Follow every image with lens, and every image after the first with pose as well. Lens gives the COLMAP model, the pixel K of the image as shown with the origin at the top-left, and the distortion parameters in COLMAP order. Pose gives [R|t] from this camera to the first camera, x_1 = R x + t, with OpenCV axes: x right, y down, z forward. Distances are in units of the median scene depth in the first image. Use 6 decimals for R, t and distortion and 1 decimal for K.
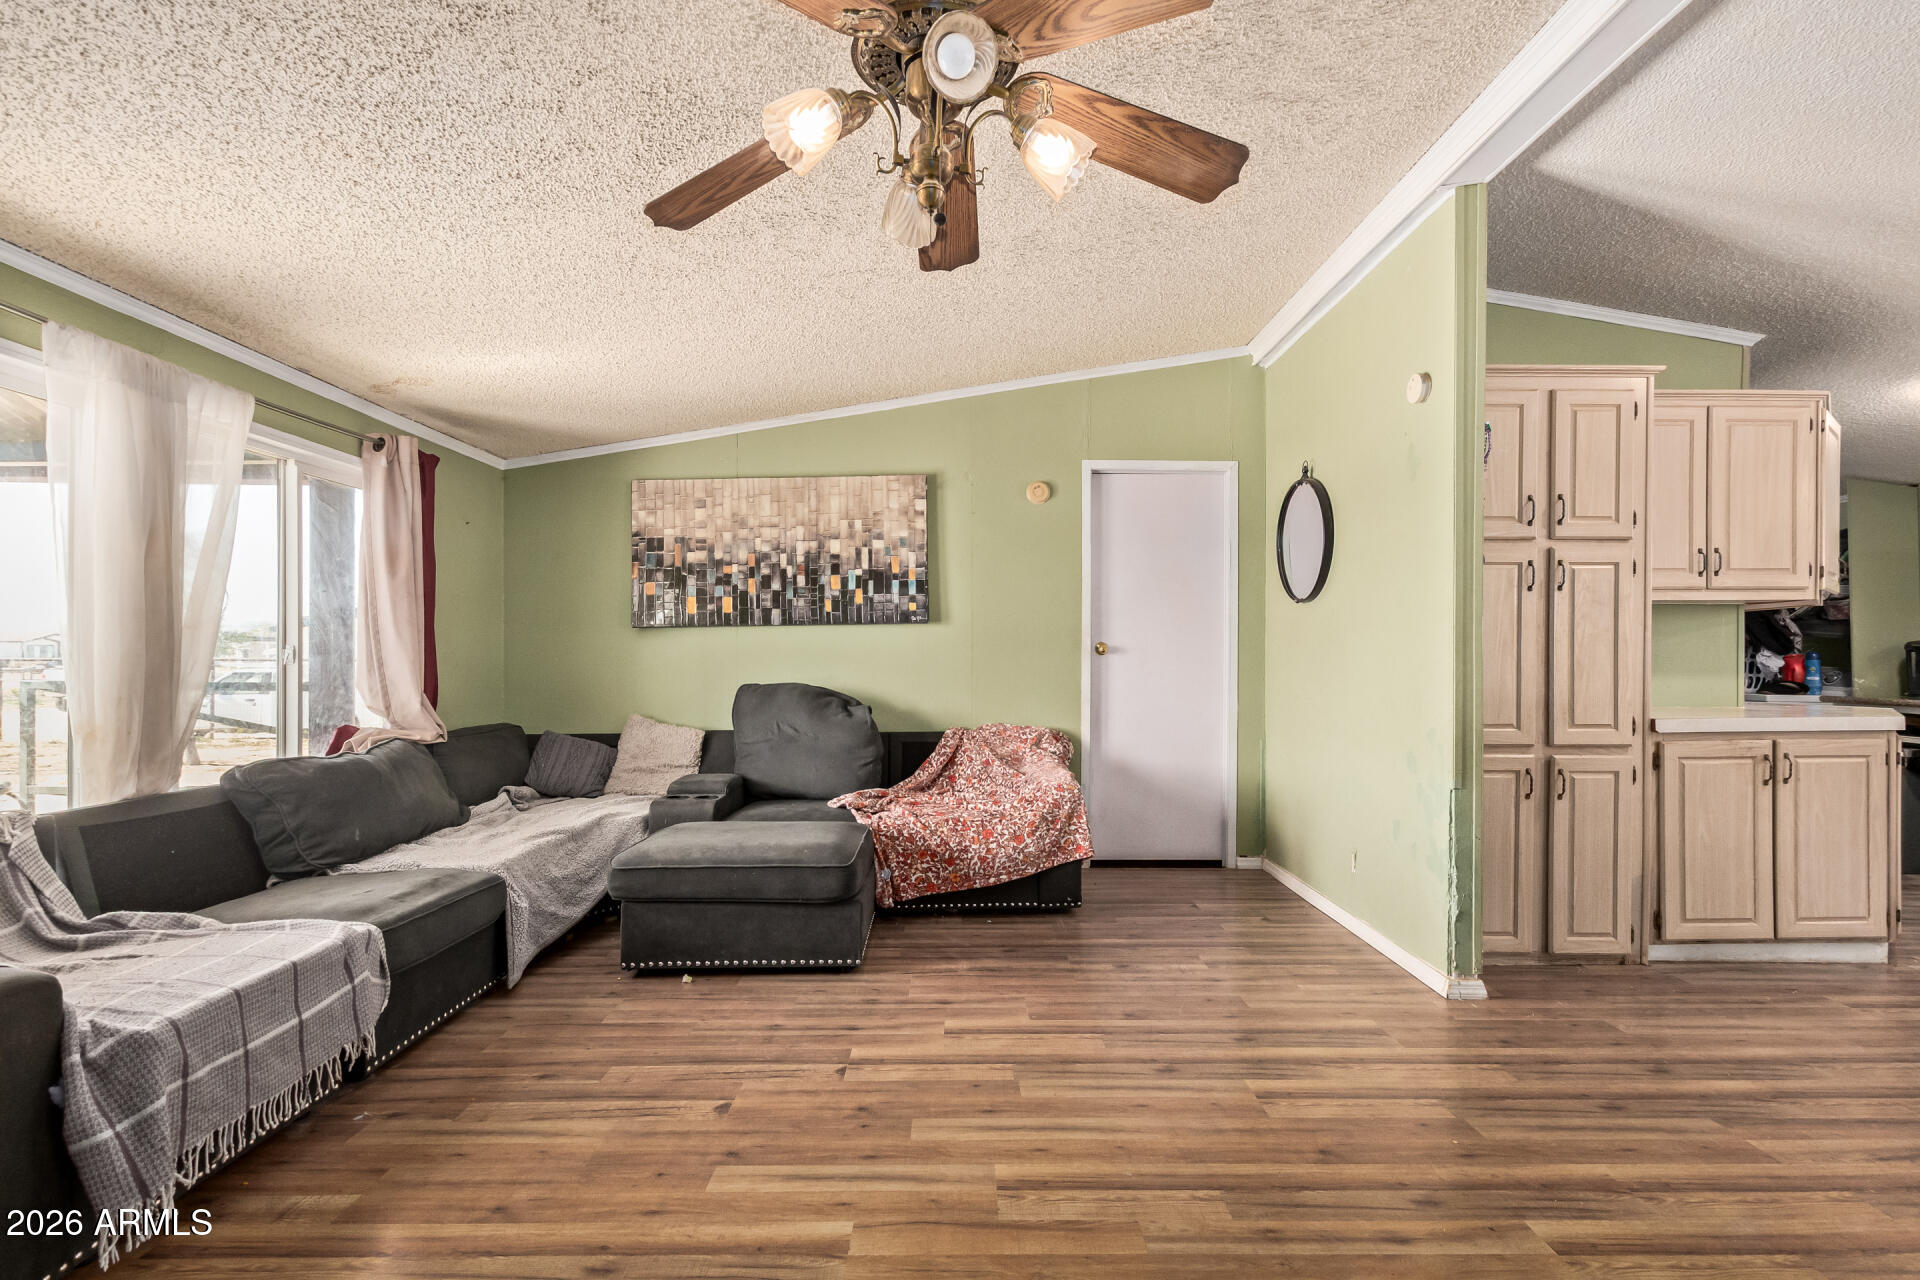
lens RADIAL K [[888.5, 0, 954.9], [0, 888.5, 657.8], [0, 0, 1]] dist [0.021431, -0.012042]
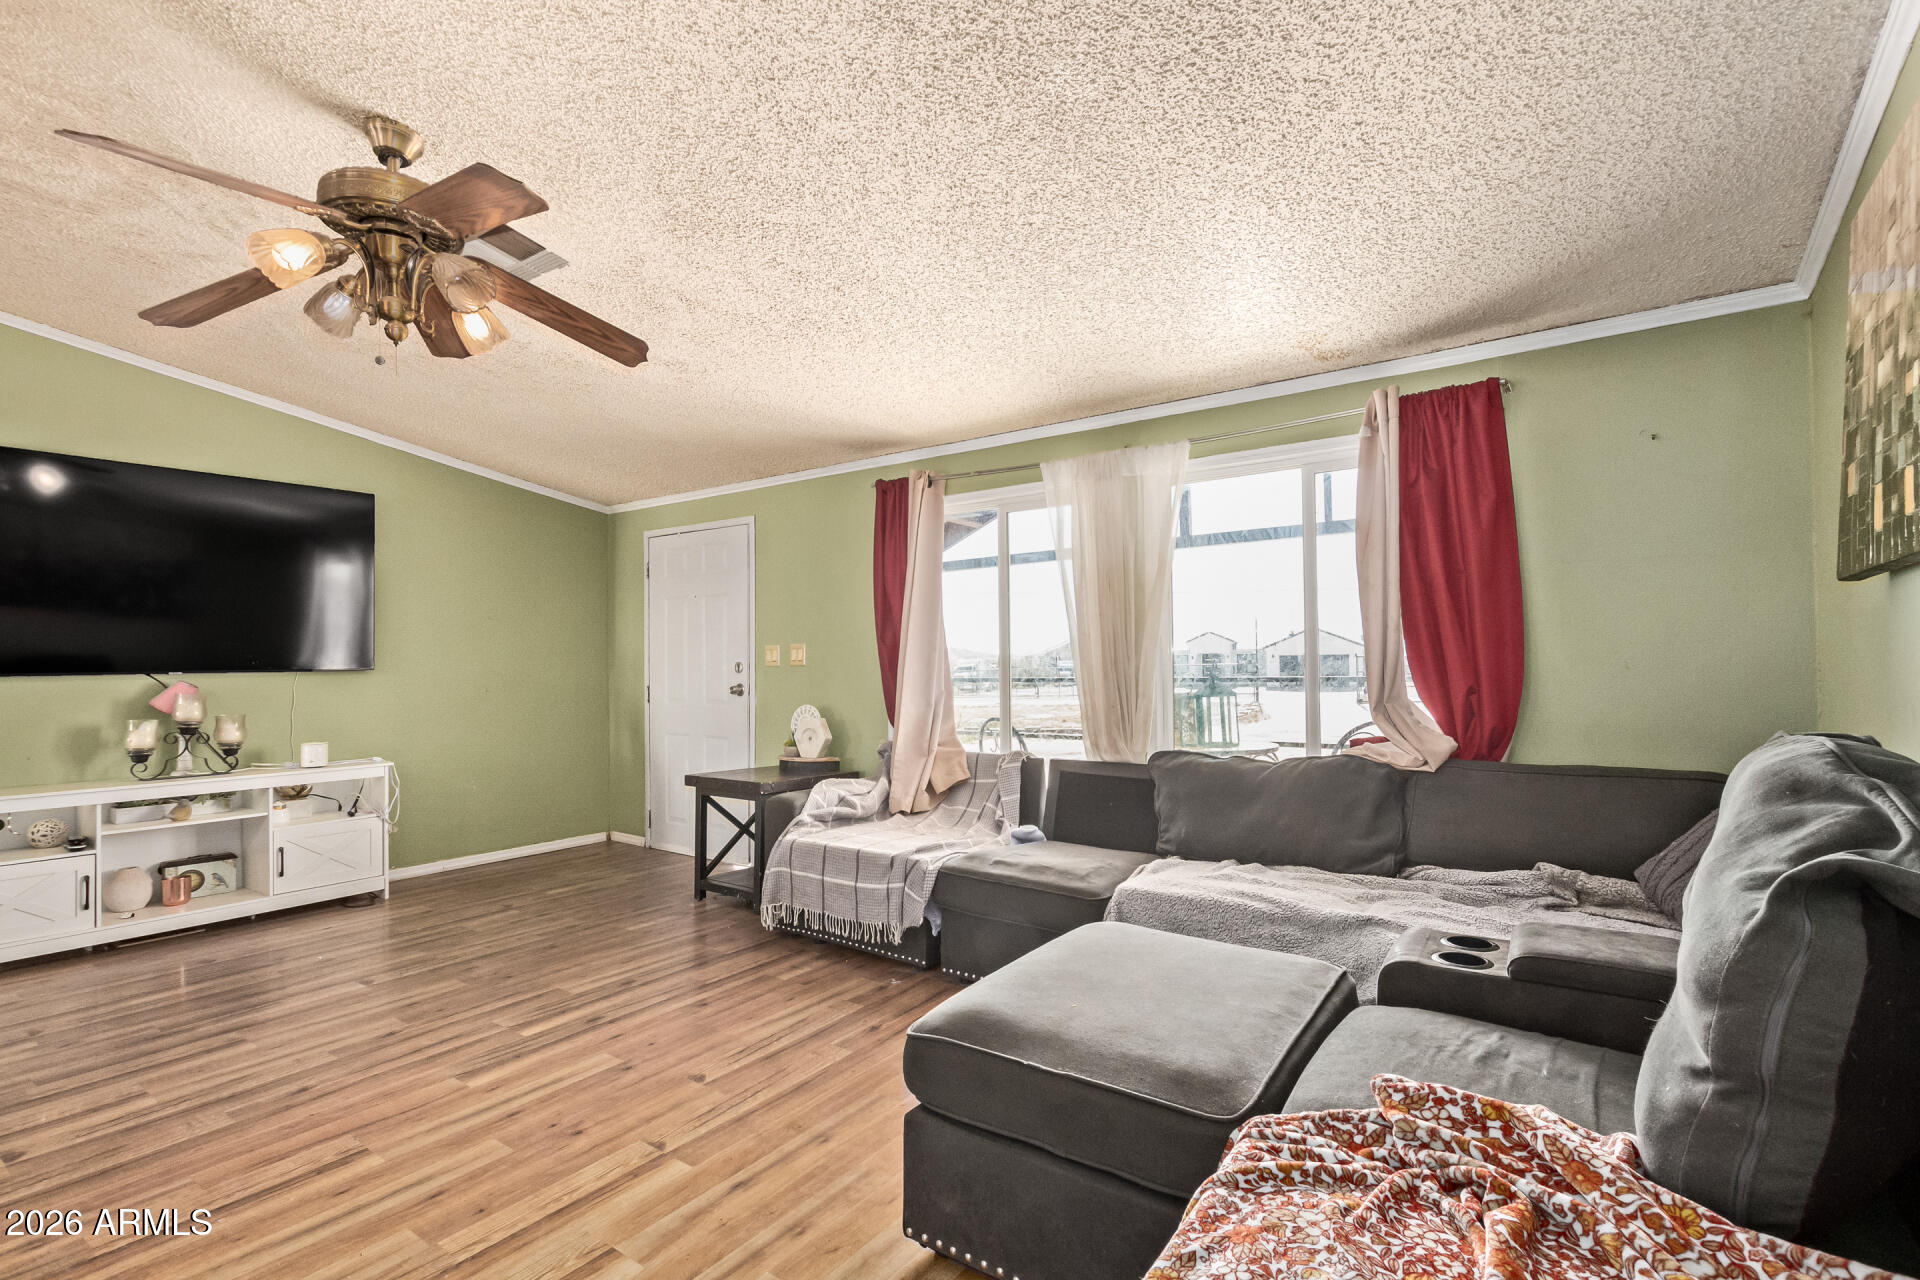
lens RADIAL K [[886.0, 0, 962.5], [0, 886.0, 649.2], [0, 0, 1]] dist [0.003045, -0.001096]
pose [[-0.575342, -0.008822, -0.817865, 0.302617], [0.011169, 0.999764, -0.018642, 0.001630], [0.817837, -0.019860, -0.575108, 1.287062]]
